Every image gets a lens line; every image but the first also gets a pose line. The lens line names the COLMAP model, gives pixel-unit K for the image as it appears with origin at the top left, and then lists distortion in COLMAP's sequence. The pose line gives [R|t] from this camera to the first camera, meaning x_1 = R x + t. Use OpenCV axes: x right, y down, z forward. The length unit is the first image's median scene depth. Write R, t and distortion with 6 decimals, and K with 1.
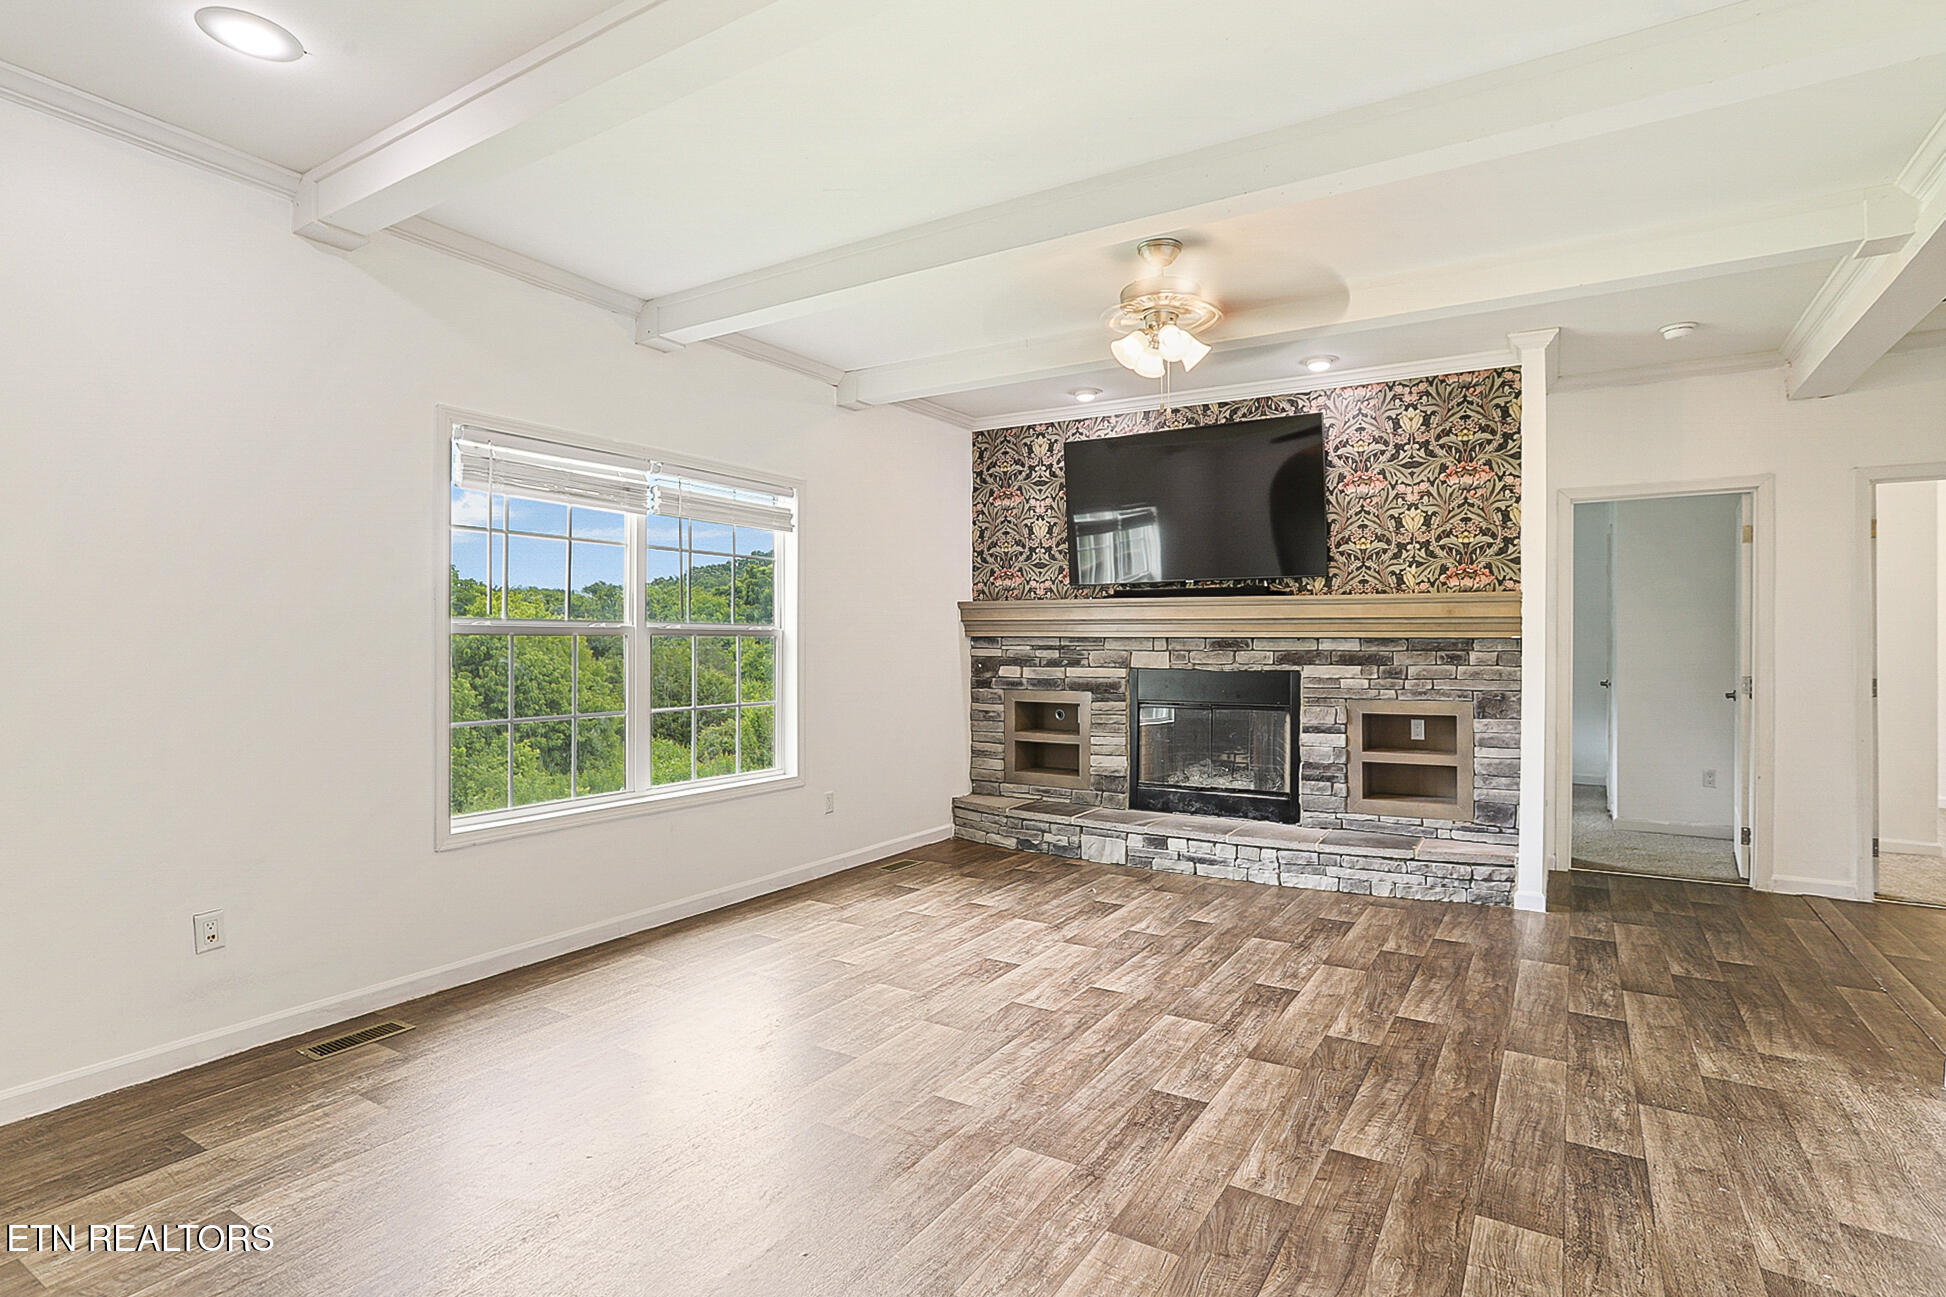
lens RADIAL K [[1014.8, 0, 957.6], [0, 1014.8, 636.9], [0, 0, 1]] dist [-0.022031, 0.004236]
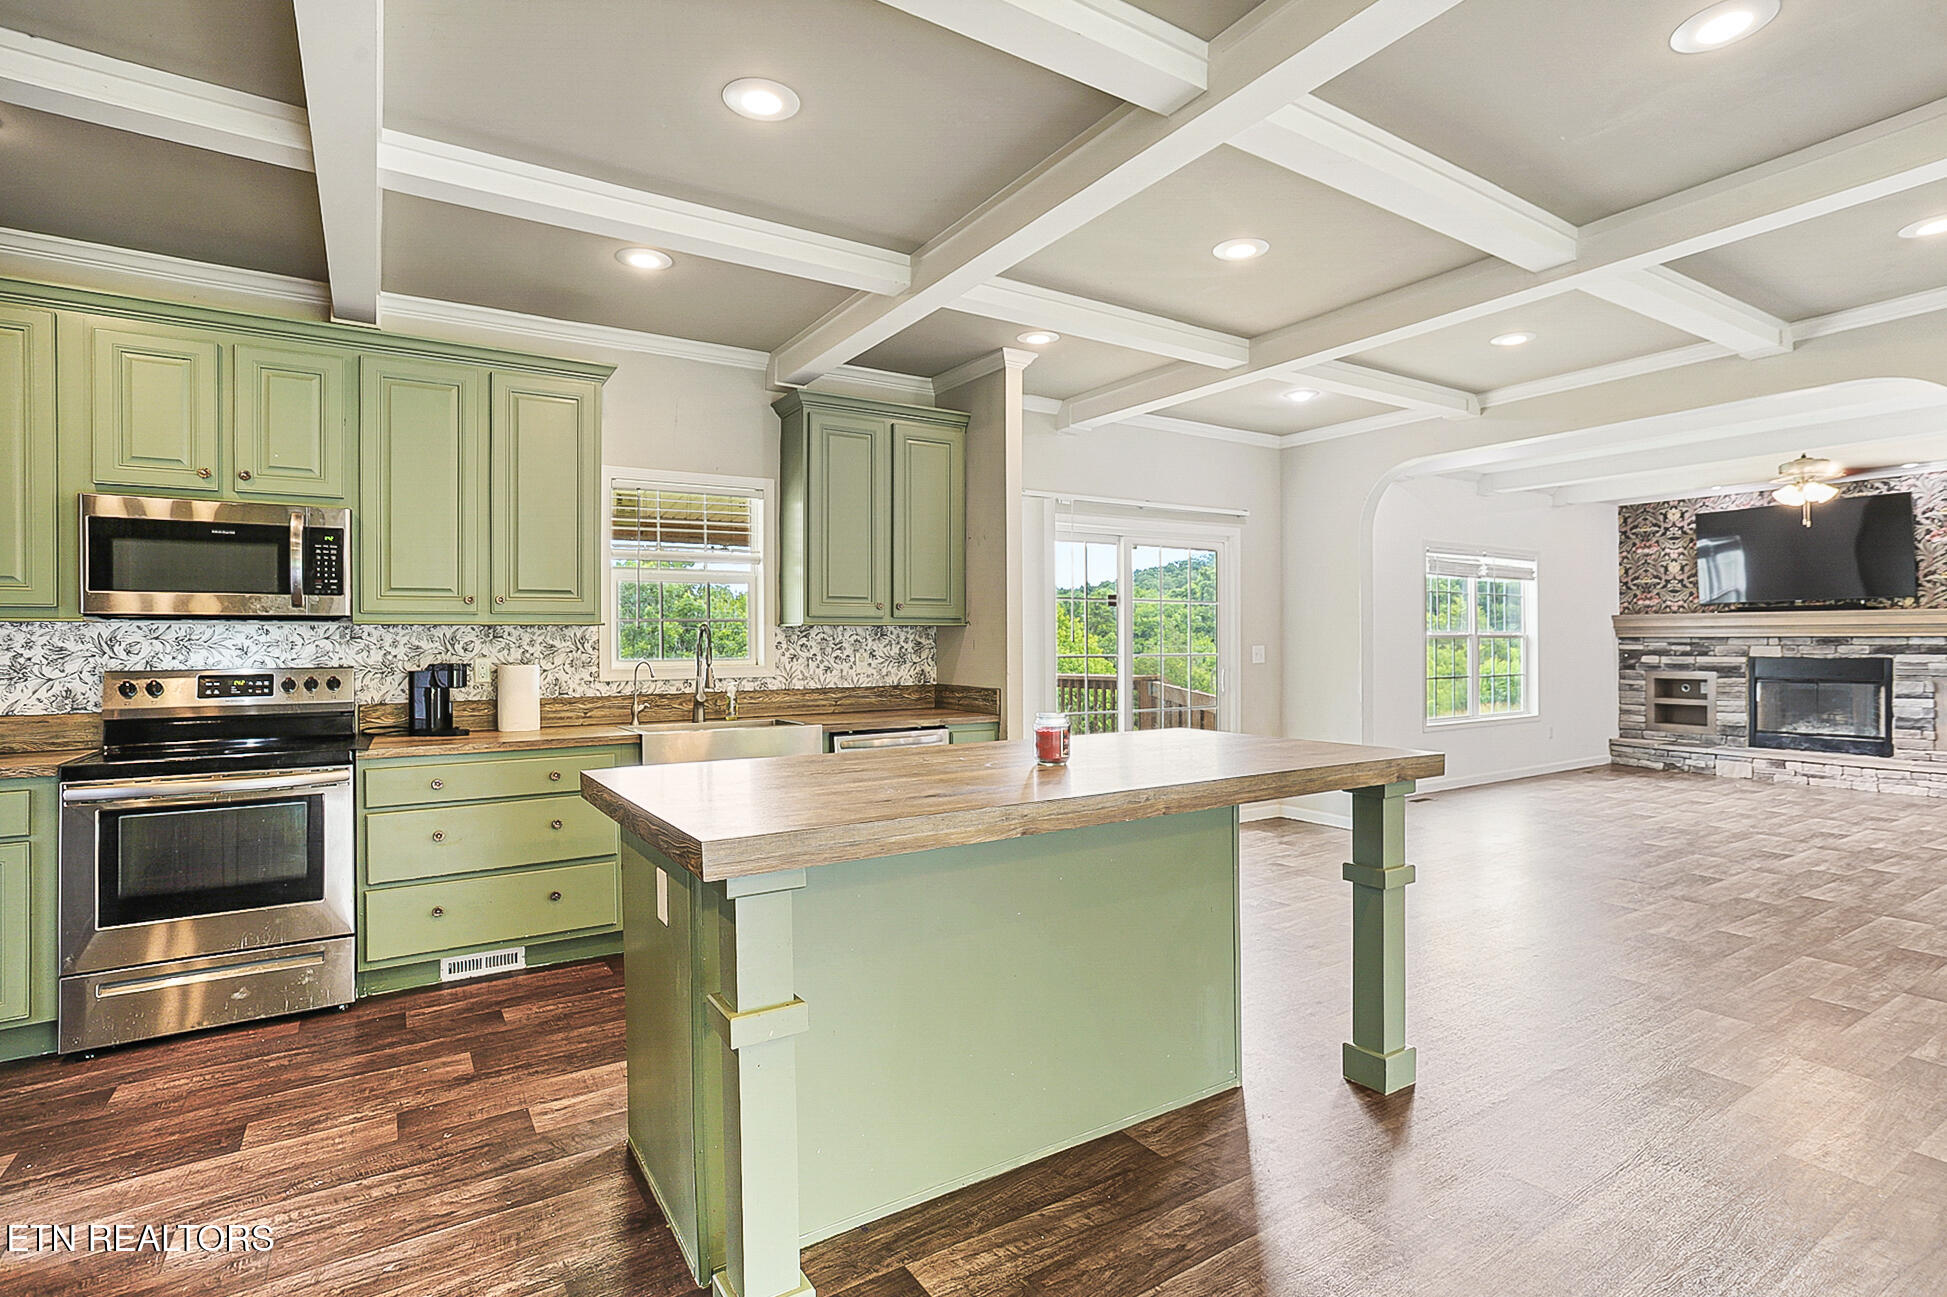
lens RADIAL K [[972.5, 0, 987.5], [0, 972.5, 639.4], [0, 0, 1]] dist [-0.040259, 0.027640]
pose [[0.916232, -0.006200, -0.400601, -0.330768], [0.007980, 0.999964, 0.002775, -0.009726], [0.400569, -0.005740, 0.916248, -0.867191]]
